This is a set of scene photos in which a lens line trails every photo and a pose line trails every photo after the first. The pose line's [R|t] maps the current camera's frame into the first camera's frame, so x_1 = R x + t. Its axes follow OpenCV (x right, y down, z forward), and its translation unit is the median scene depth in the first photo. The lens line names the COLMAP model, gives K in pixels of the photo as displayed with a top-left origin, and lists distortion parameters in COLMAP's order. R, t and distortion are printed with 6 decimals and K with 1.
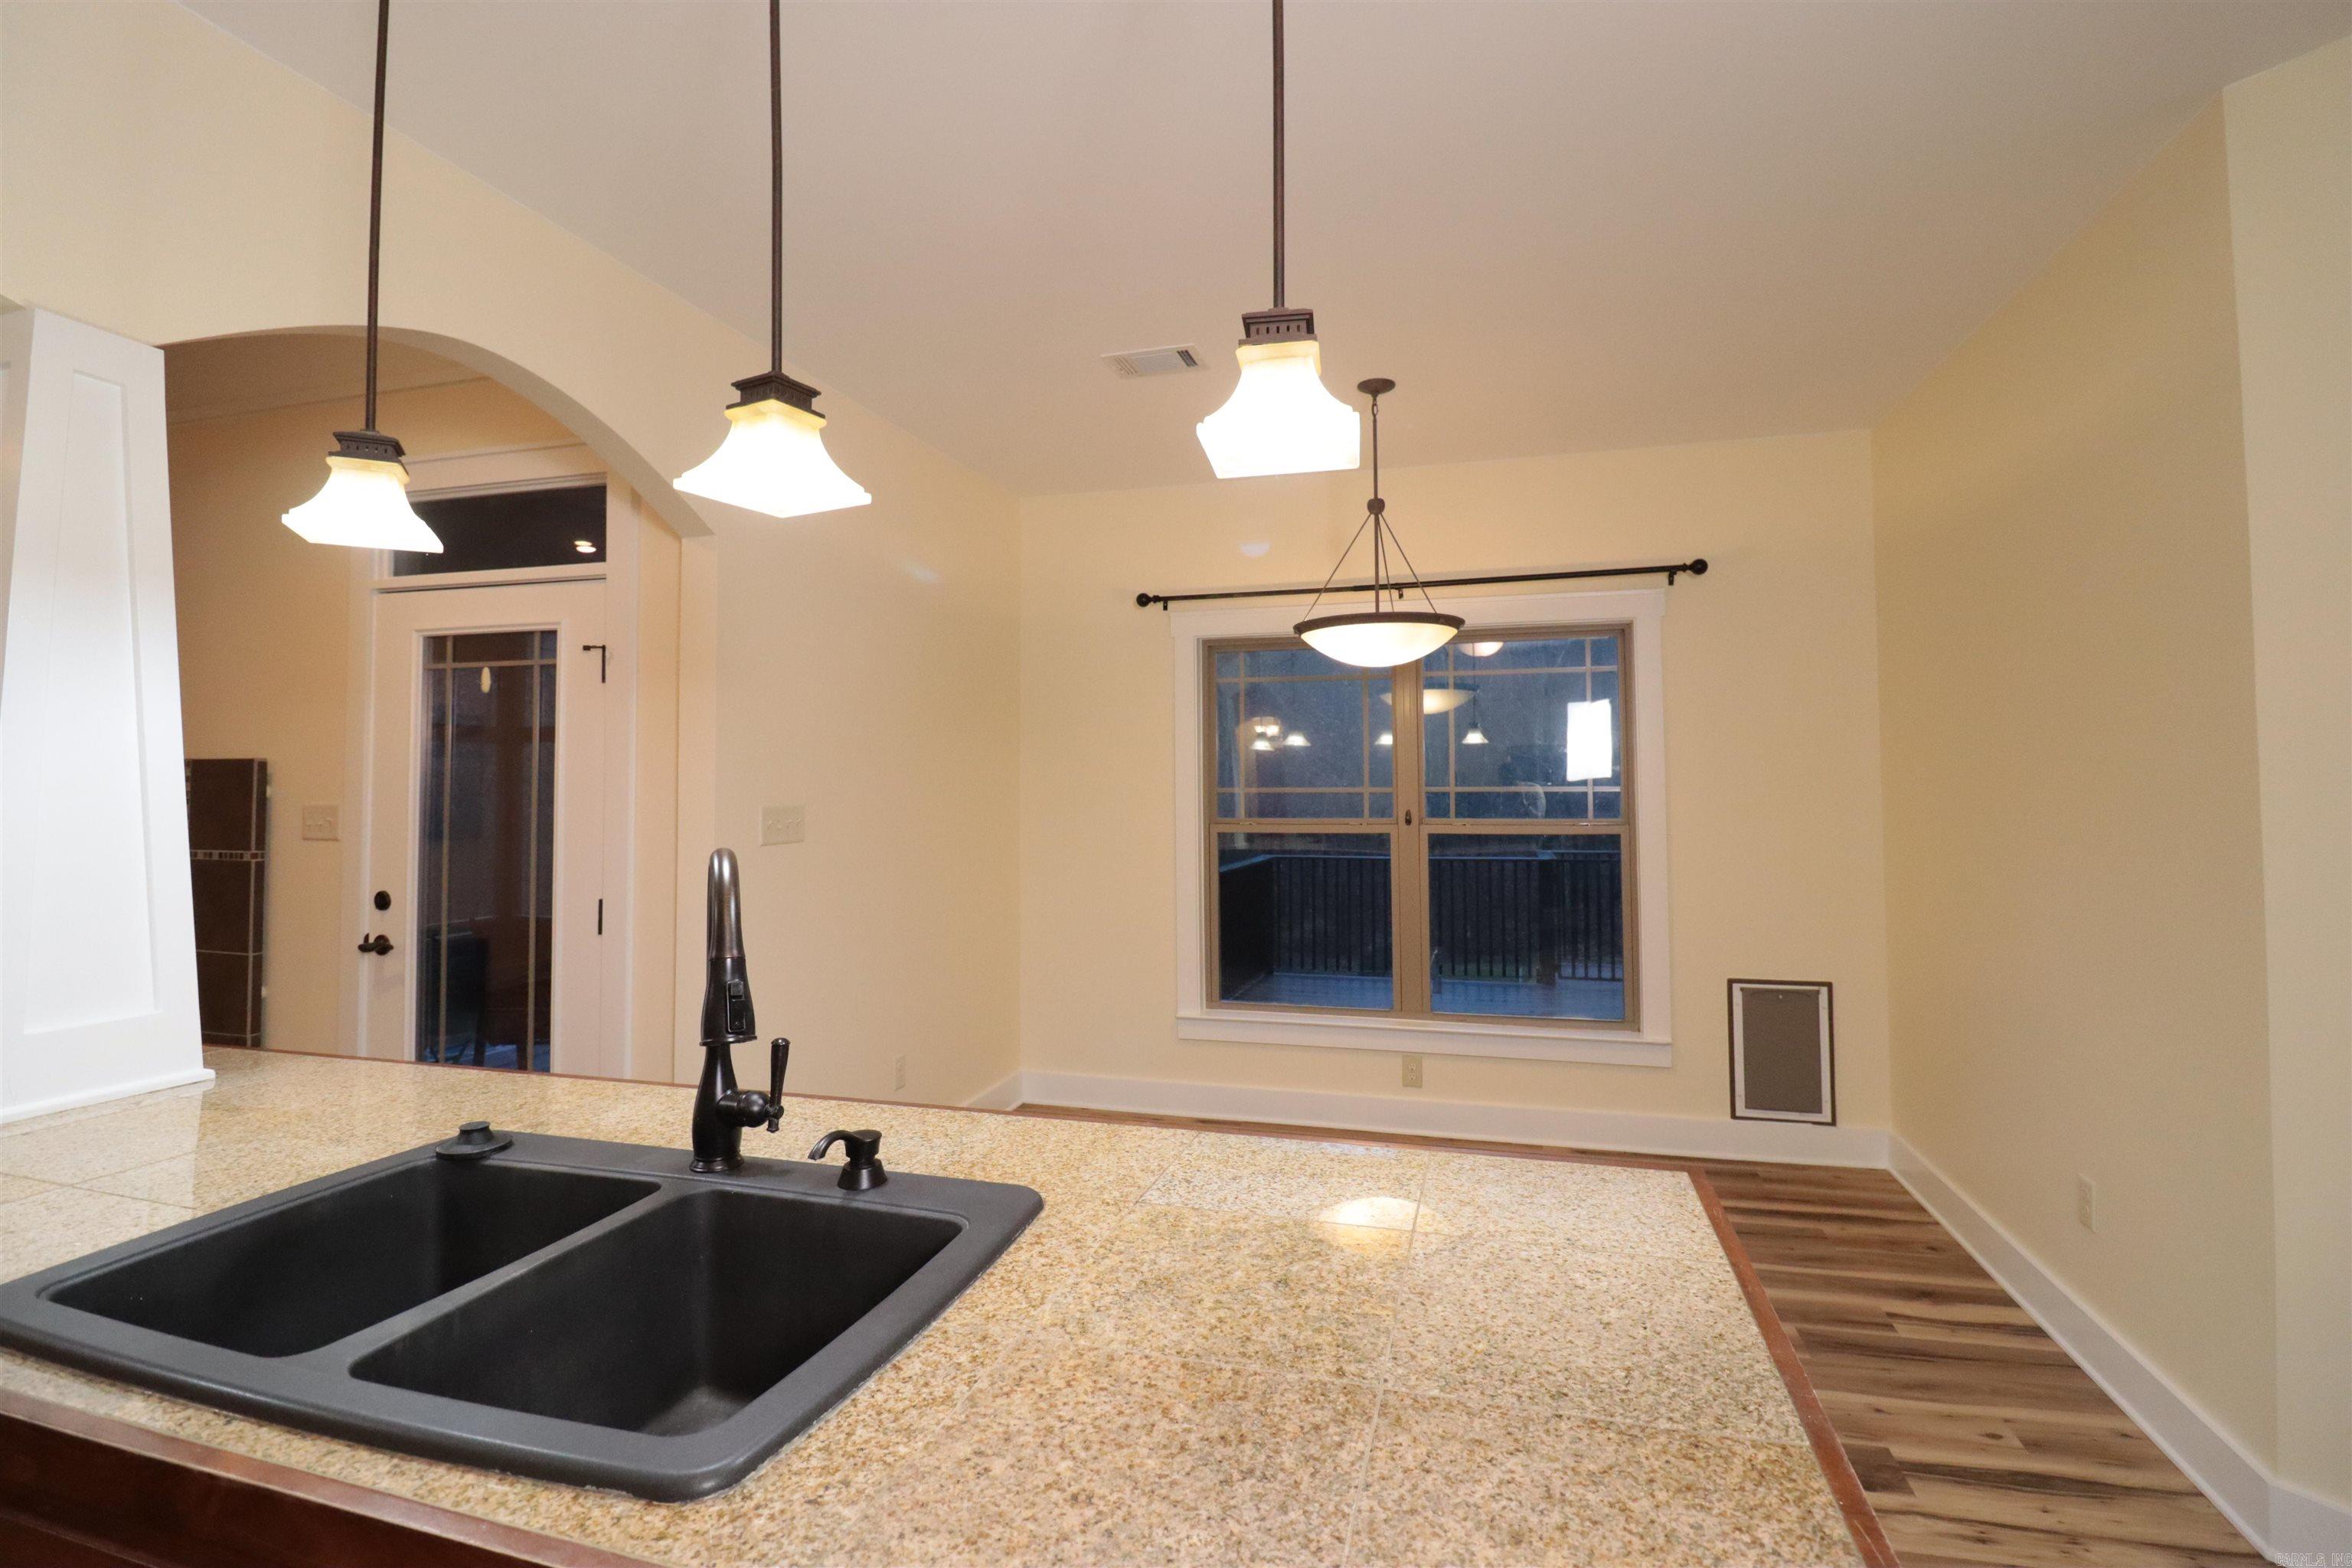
lens RADIAL K [[1089.0, 0, 1201.0], [0, 1089.0, 737.4], [0, 0, 1]] dist [-0.001074, -0.012680]
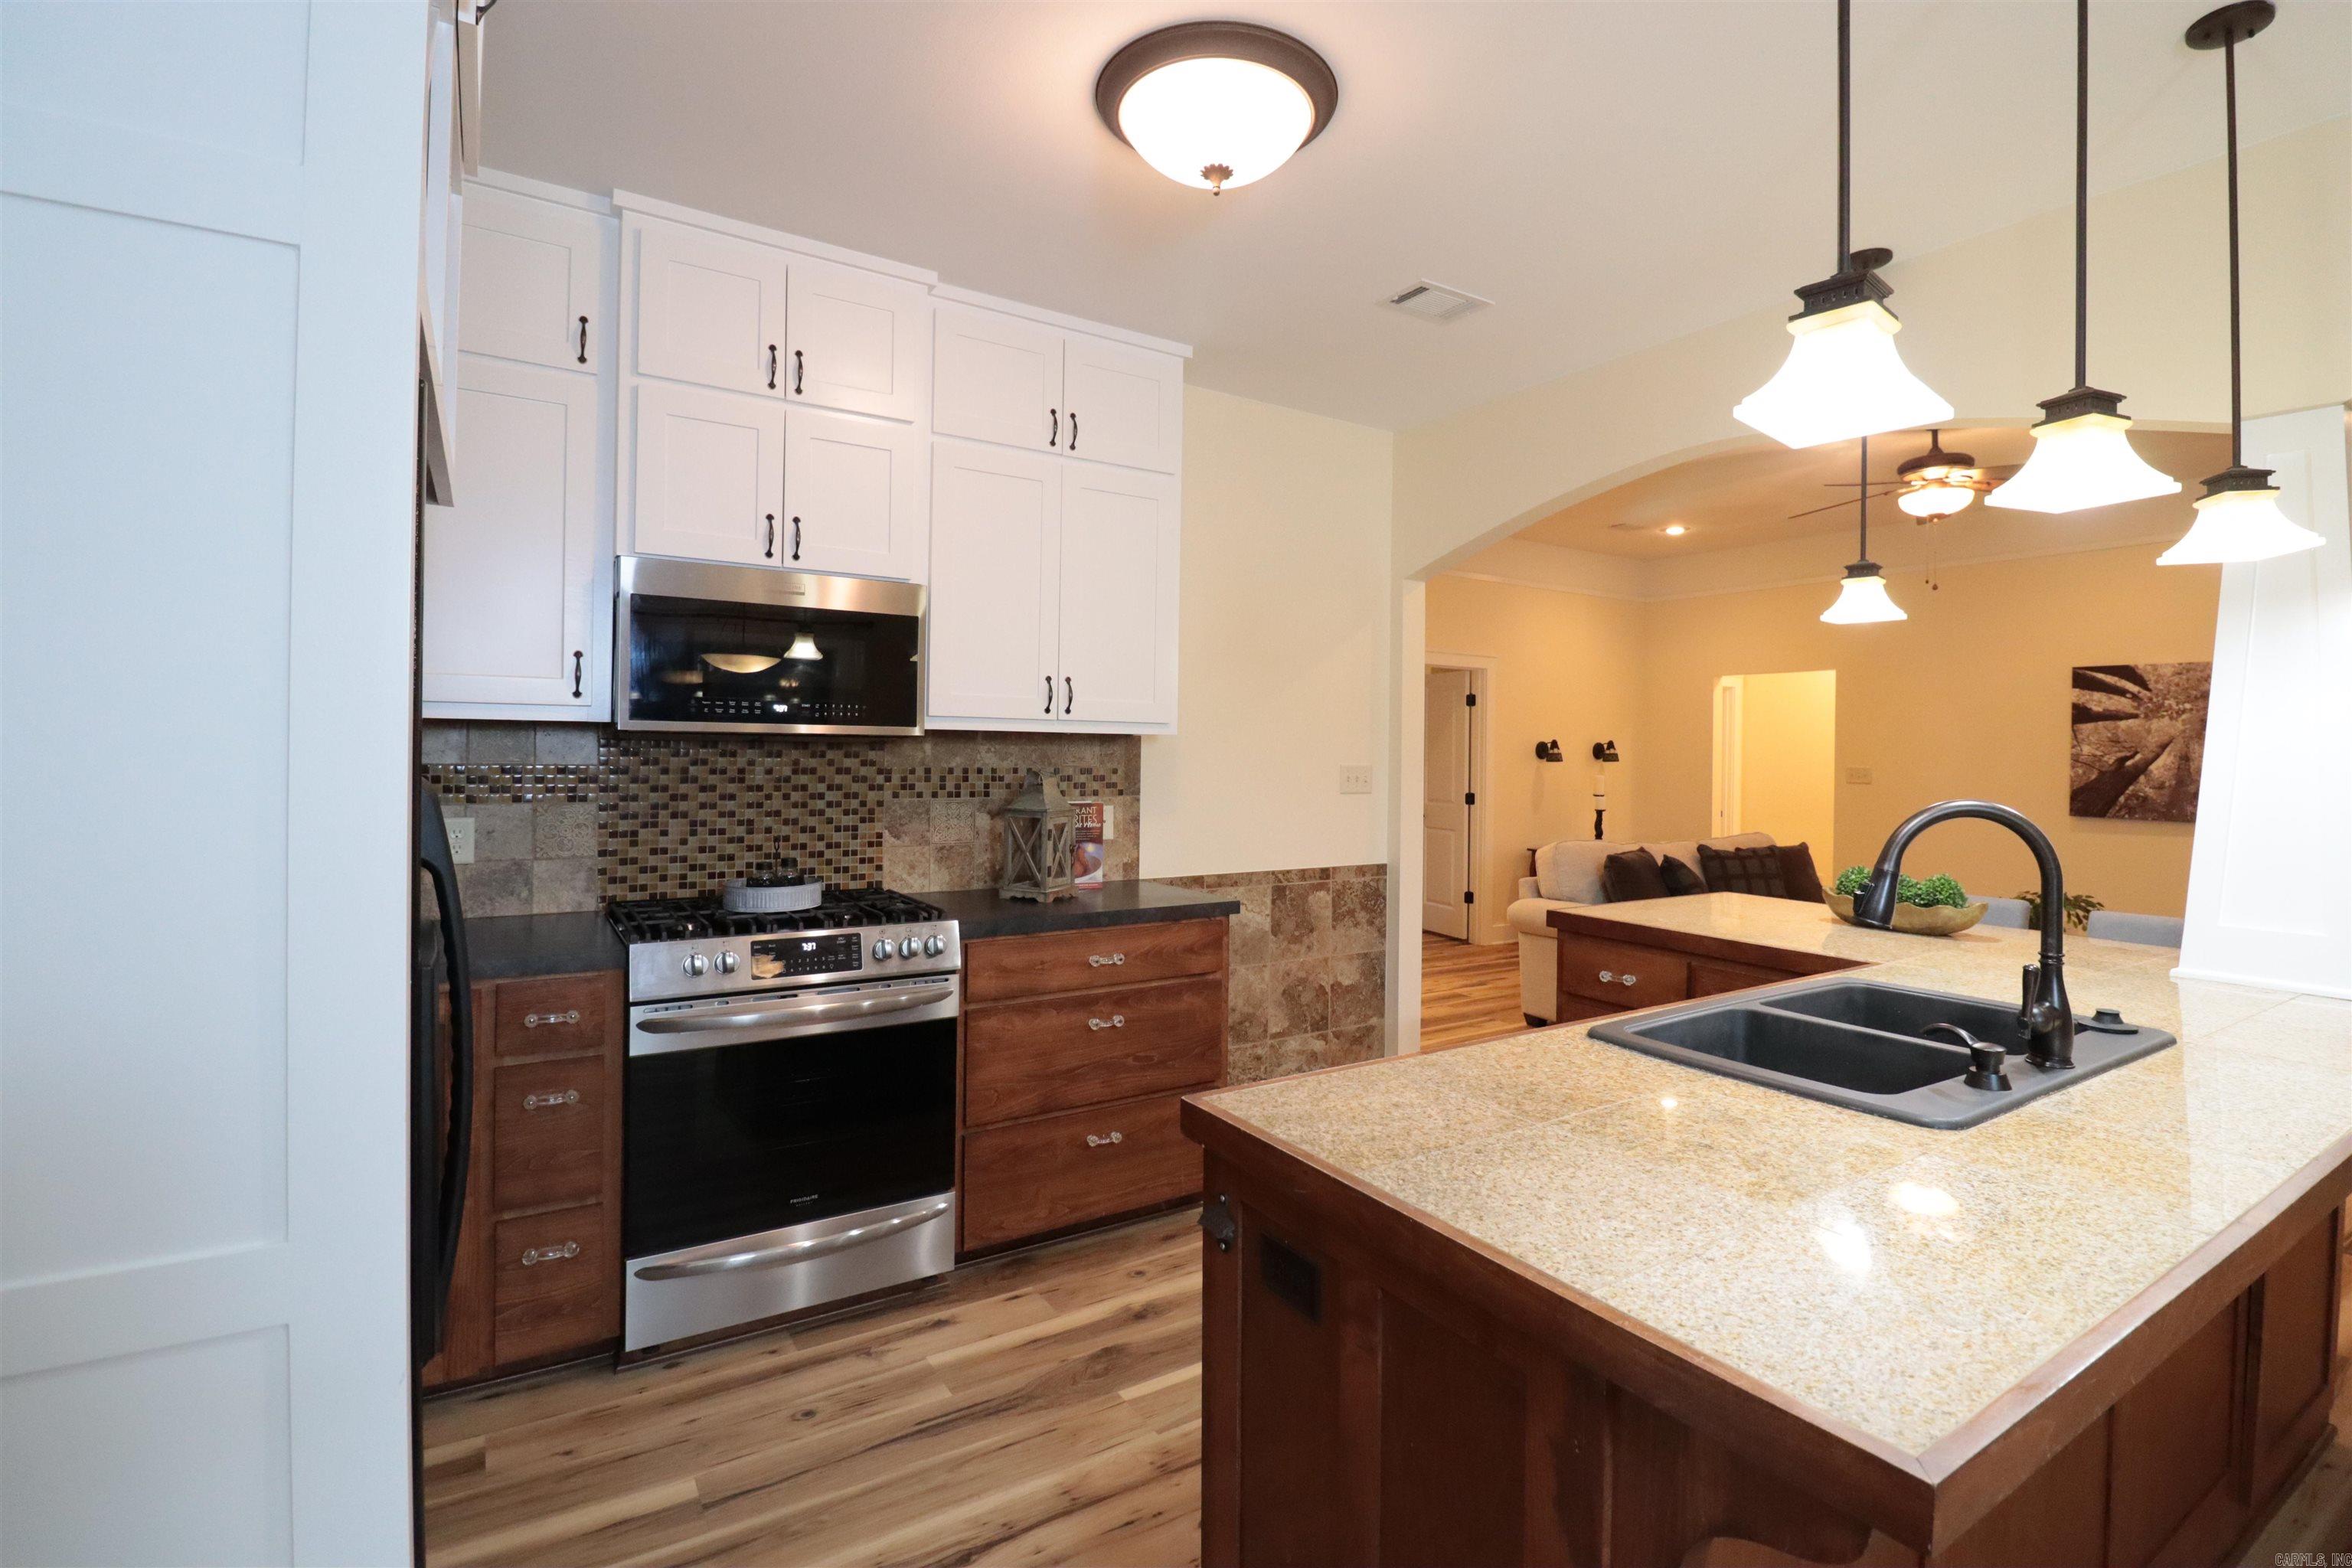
lens RADIAL K [[1089.0, 0, 1205.1], [0, 1089.0, 751.3], [0, 0, 1]] dist [-0.001074, -0.012680]
pose [[-0.662435, -0.002144, -0.749117, 1.088619], [0.025459, 0.999354, -0.025374, 0.049364], [0.748687, -0.035880, -0.661952, 1.100744]]
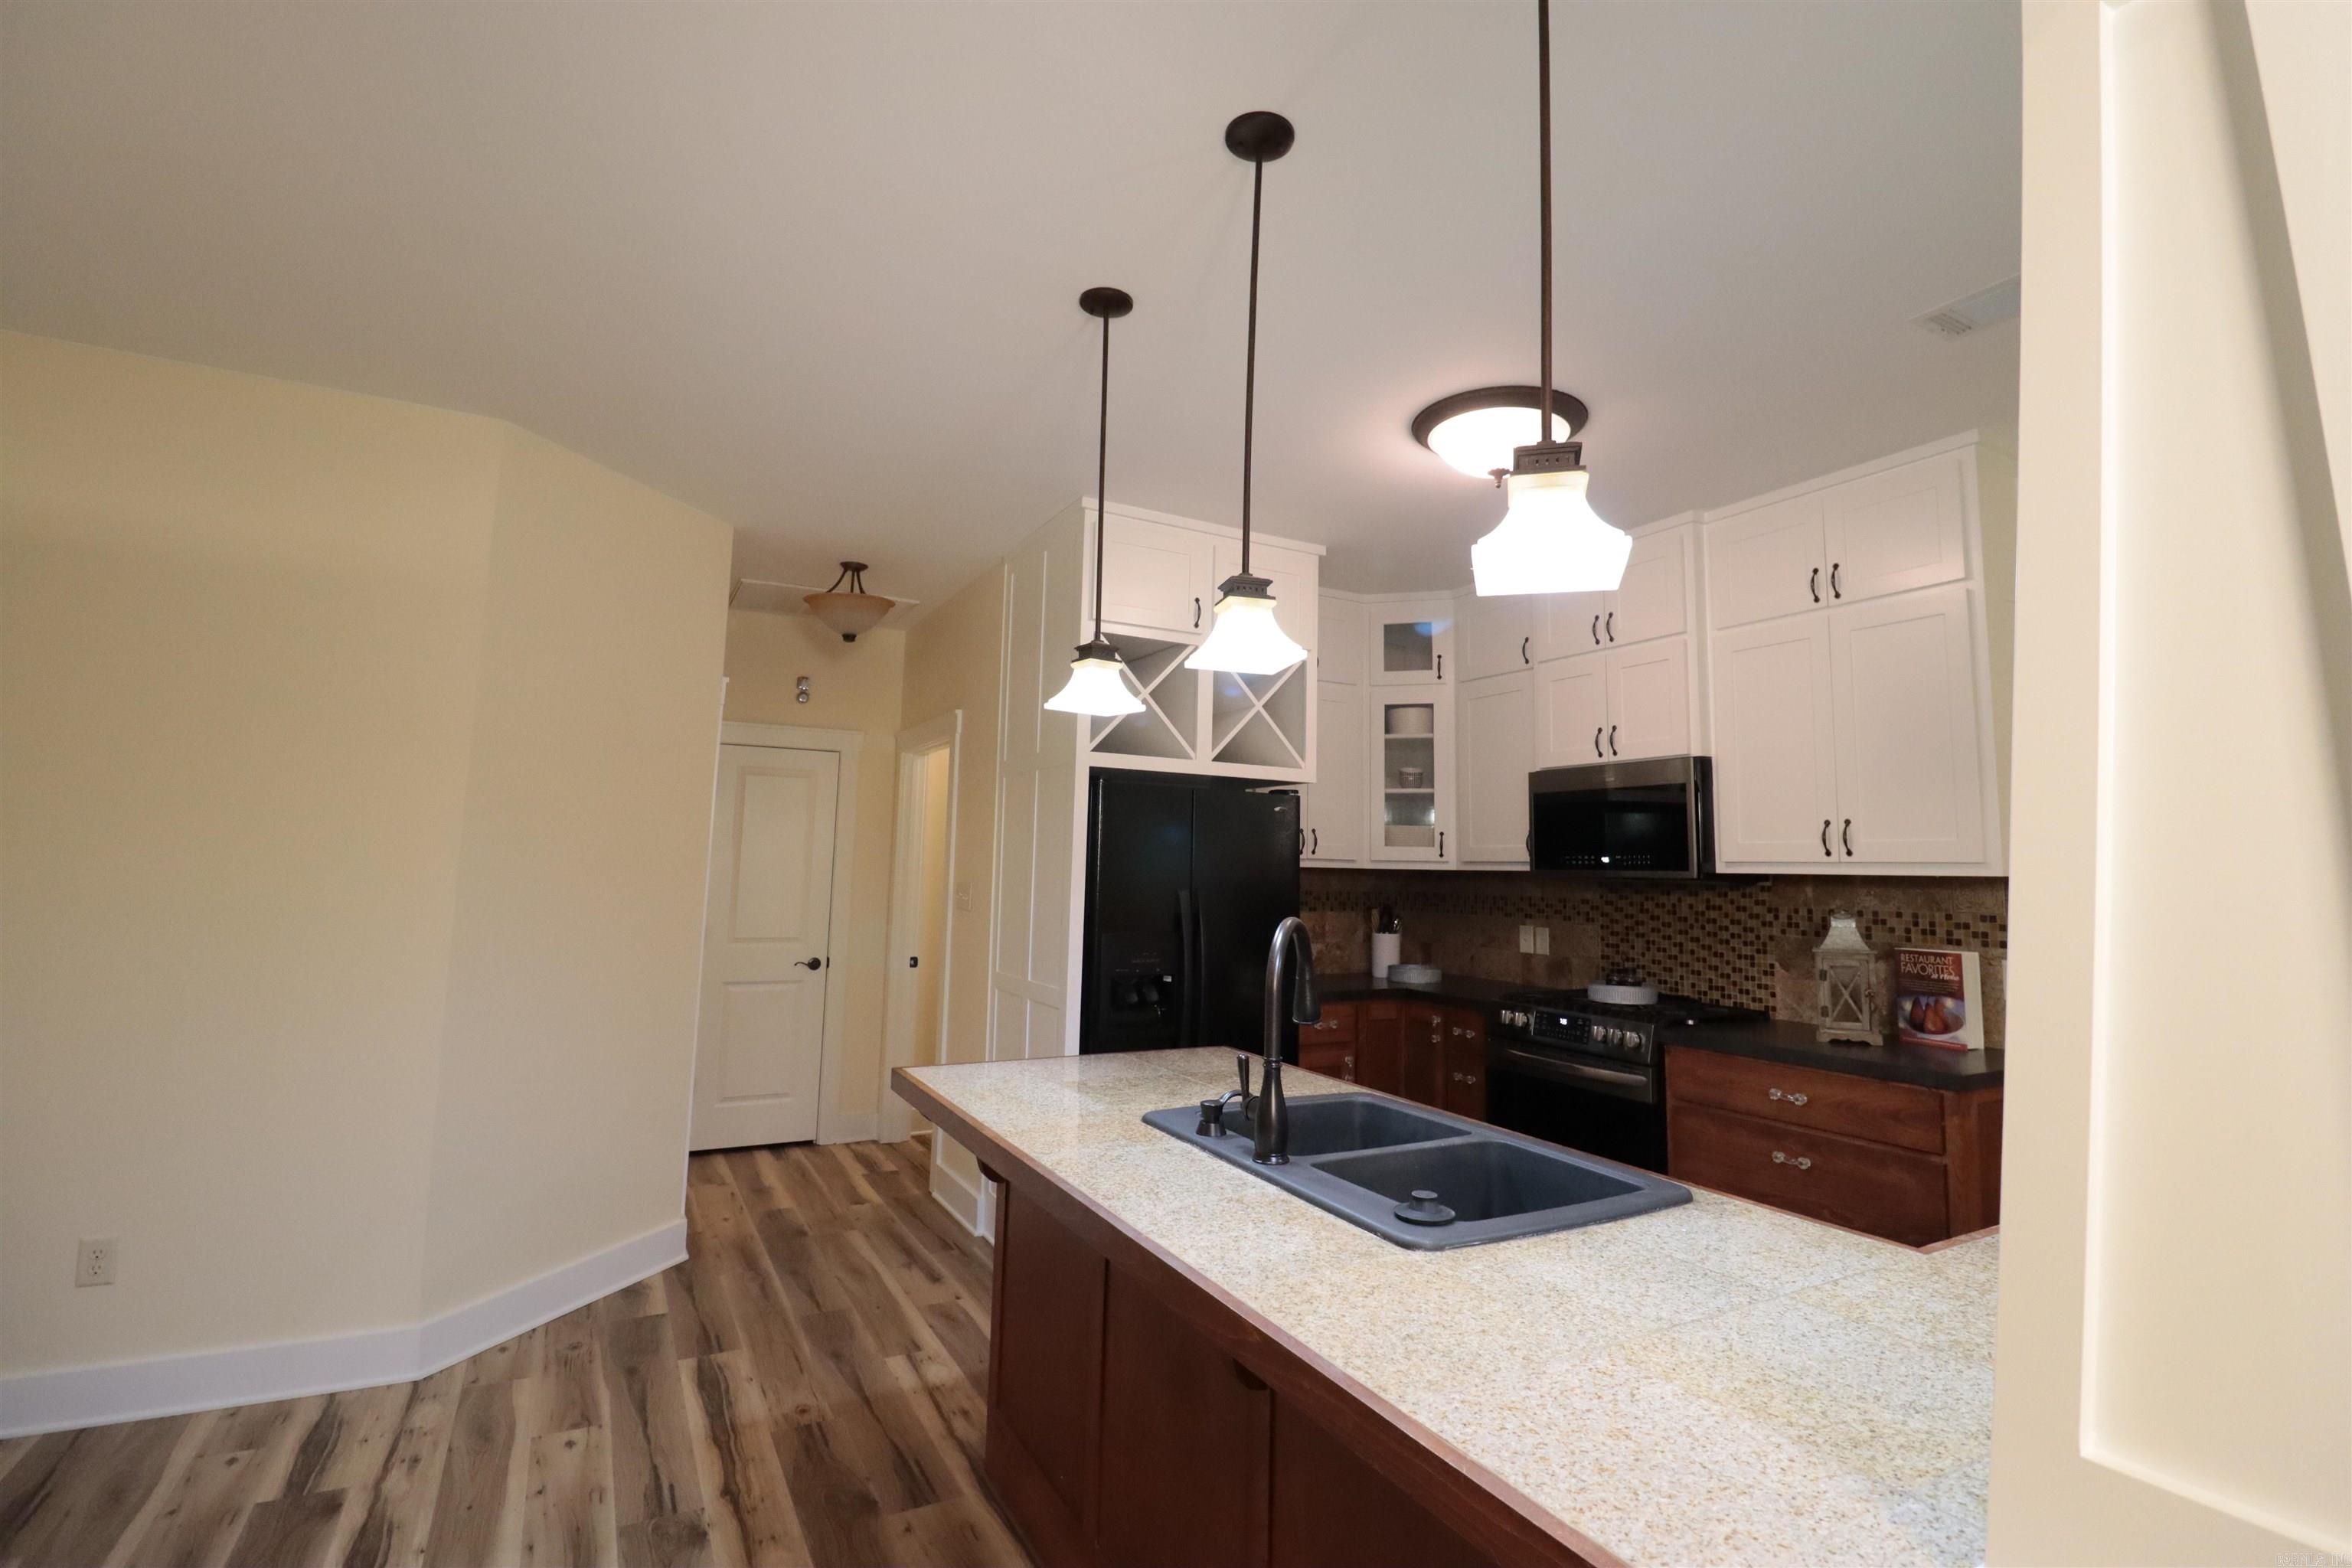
lens RADIAL K [[1089.0, 0, 1202.1], [0, 1089.0, 754.6], [0, 0, 1]] dist [-0.001074, -0.012680]
pose [[-0.701352, 0.068843, 0.709483, -1.372644], [-0.047989, 0.988507, -0.143356, 0.091945], [-0.711198, -0.134591, -0.689988, 2.049391]]
